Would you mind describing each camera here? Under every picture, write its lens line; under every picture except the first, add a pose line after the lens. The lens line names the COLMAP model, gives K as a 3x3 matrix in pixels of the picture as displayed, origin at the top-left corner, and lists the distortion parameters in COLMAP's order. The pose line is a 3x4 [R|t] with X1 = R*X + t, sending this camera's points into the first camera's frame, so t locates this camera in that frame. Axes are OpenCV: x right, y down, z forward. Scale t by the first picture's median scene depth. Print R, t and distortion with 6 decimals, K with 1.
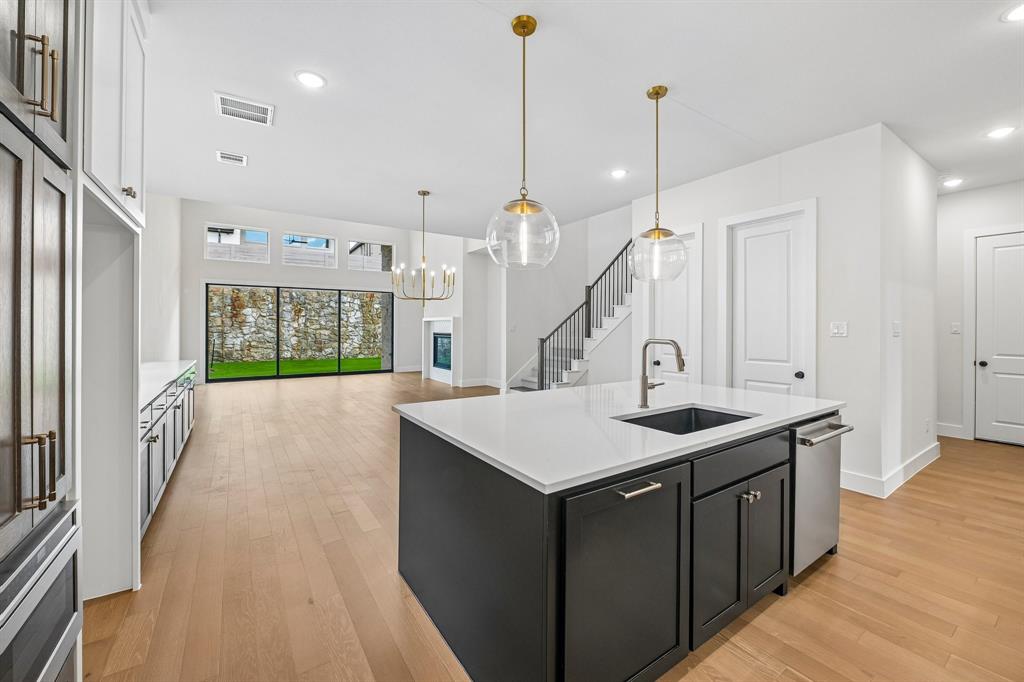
lens RADIAL K [[412.4, 0, 515.2], [0, 412.4, 326.4], [0, 0, 1]] dist [-0.000256, -0.000013]
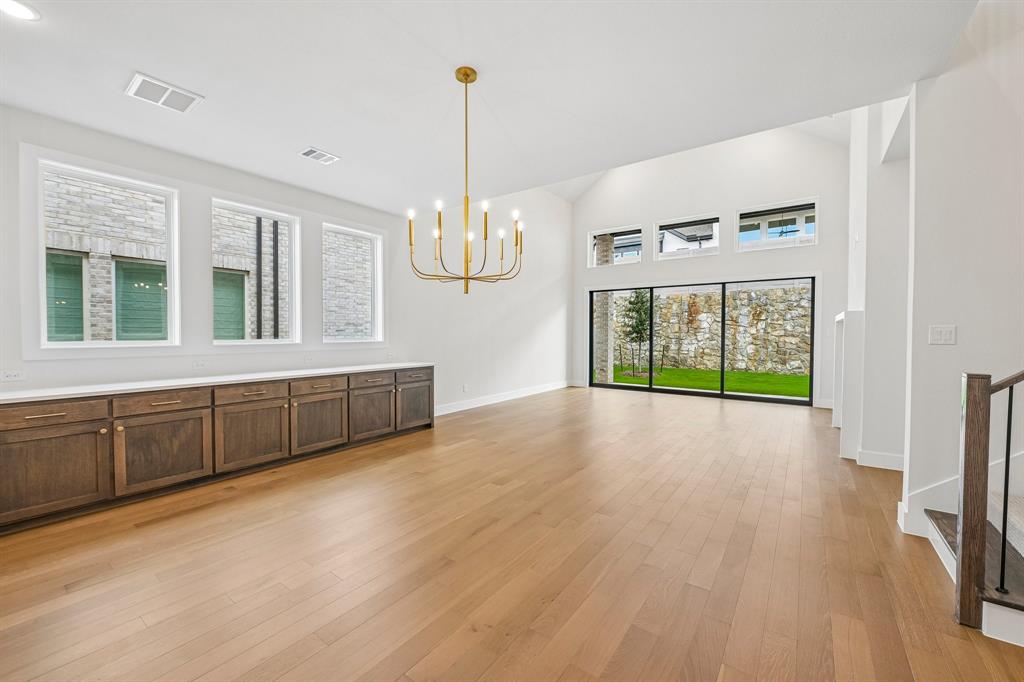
lens RADIAL K [[403.3, 0, 512.0], [0, 403.3, 341.0], [0, 0, 1]] dist [-0.000456, -0.000011]
pose [[0.336911, 0.018321, -0.941358, 0.083536], [0.000776, 0.999805, 0.019736, 0.000694], [0.941536, -0.007379, 0.336831, 0.266503]]
